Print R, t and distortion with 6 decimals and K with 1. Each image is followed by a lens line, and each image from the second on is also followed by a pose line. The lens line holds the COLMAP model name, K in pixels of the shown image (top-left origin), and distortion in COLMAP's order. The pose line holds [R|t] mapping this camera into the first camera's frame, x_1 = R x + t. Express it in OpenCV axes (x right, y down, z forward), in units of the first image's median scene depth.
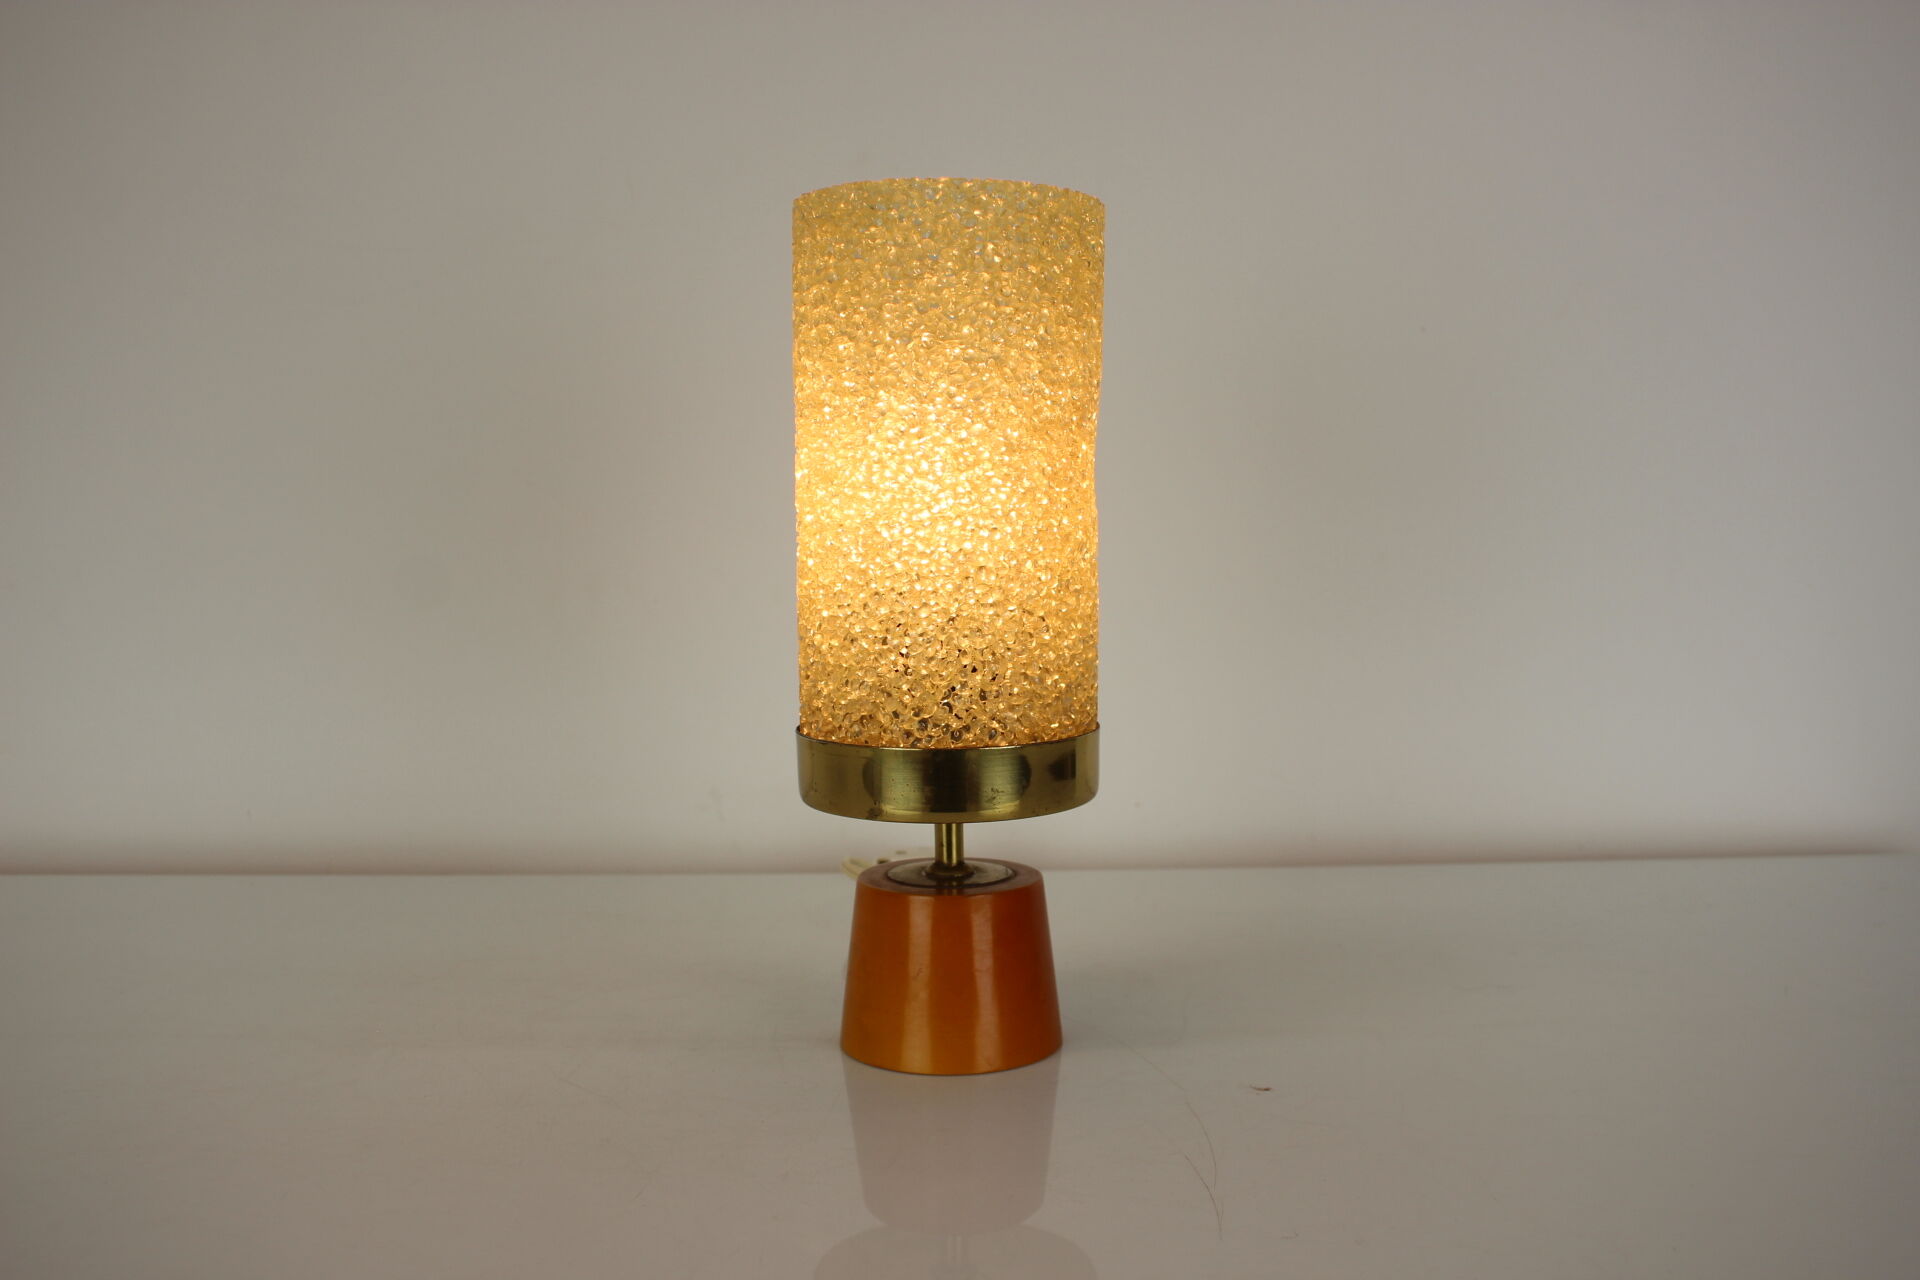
lens RADIAL K [[1219.2, 0, 960.0], [0, 1219.2, 640.0], [0, 0, 1]] dist [-0.004142, -0.000275]
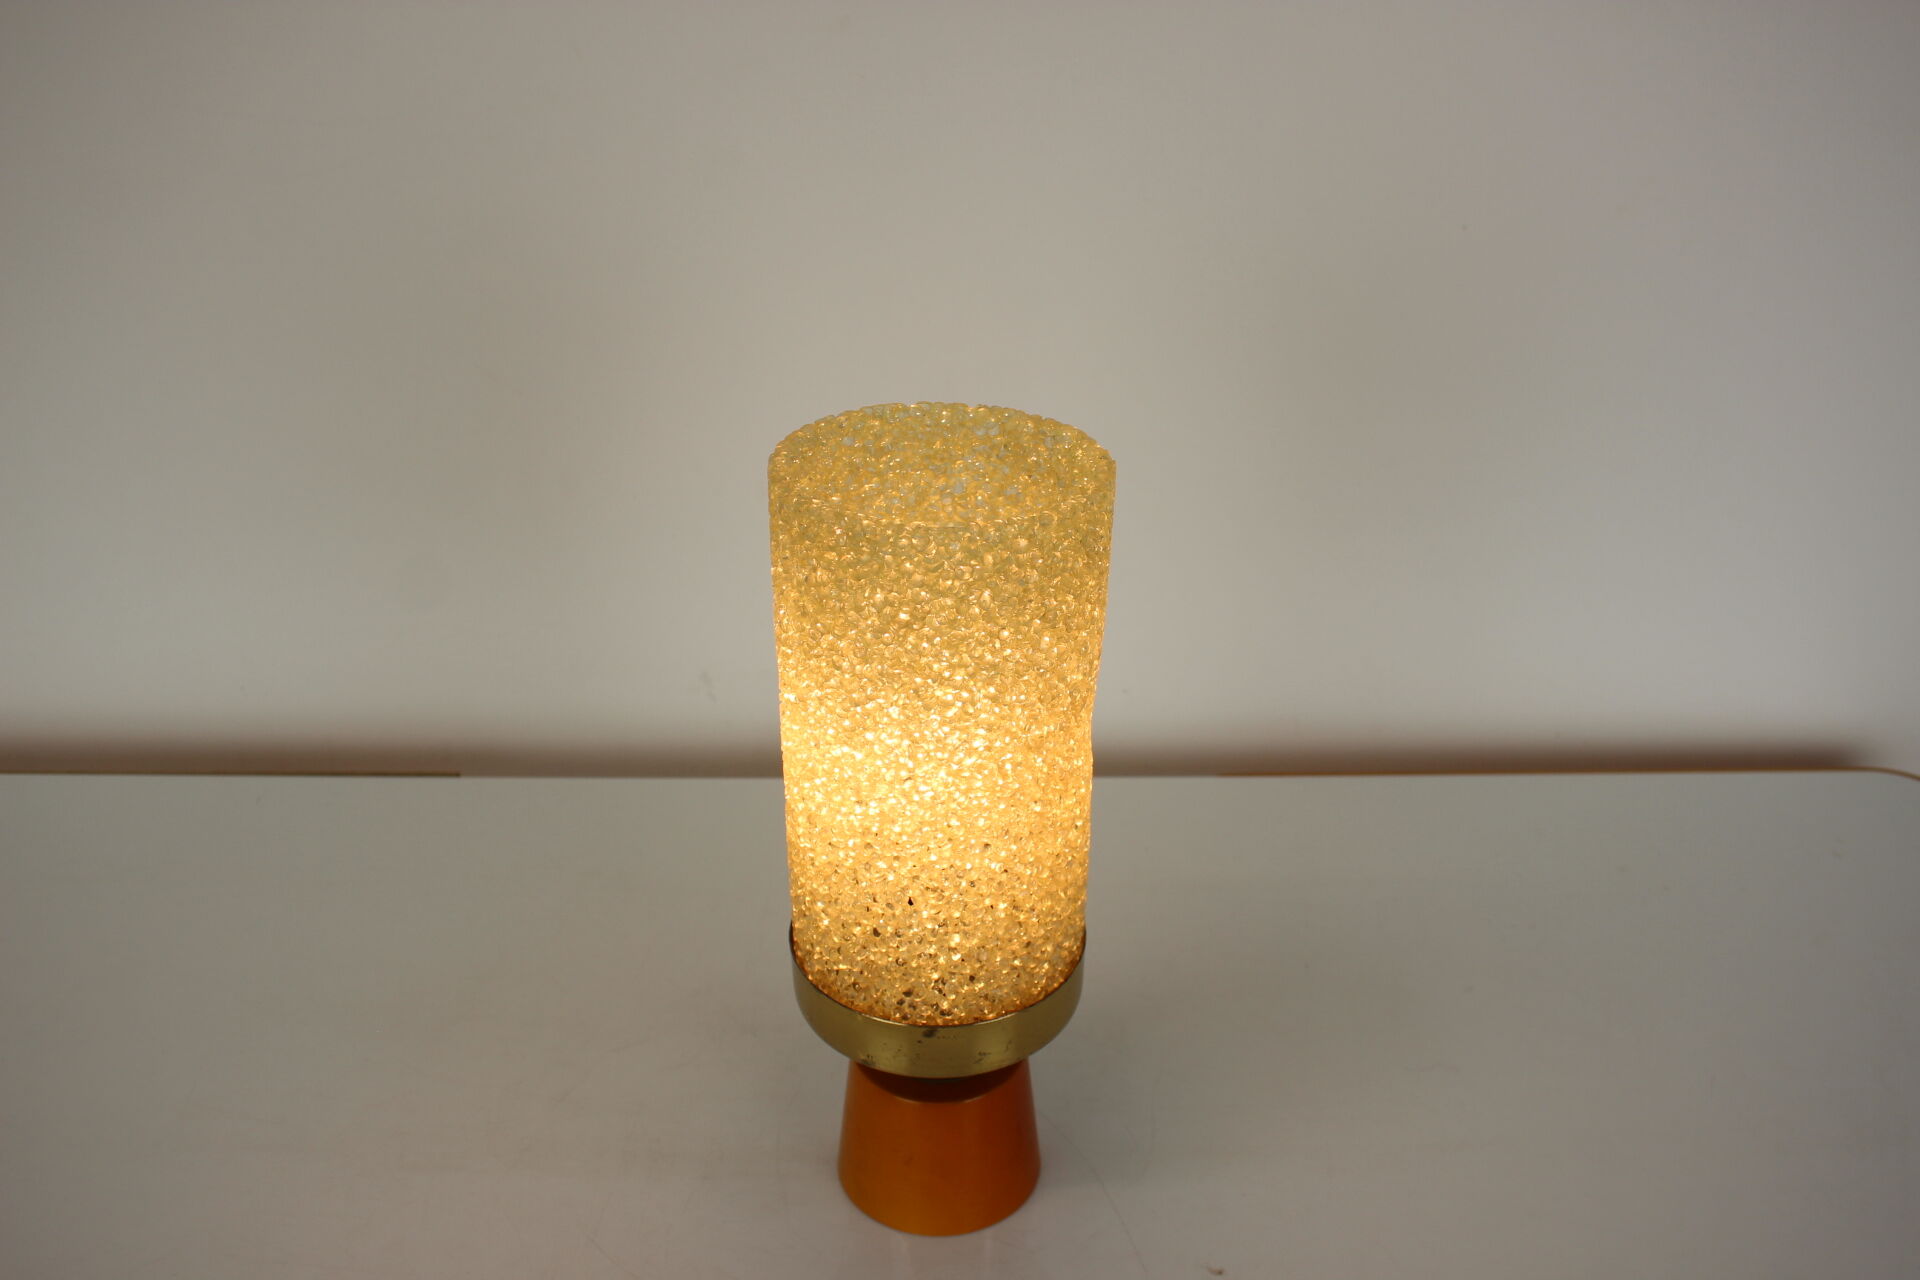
lens RADIAL K [[1219.2, 0, 960.0], [0, 1219.2, 640.0], [0, 0, 1]] dist [-0.004142, -0.000275]
pose [[0.999921, 0.009709, 0.007941, -0.002087], [-0.011602, 0.956517, 0.291447, -0.522592], [-0.004766, -0.291516, 0.956554, 0.099789]]
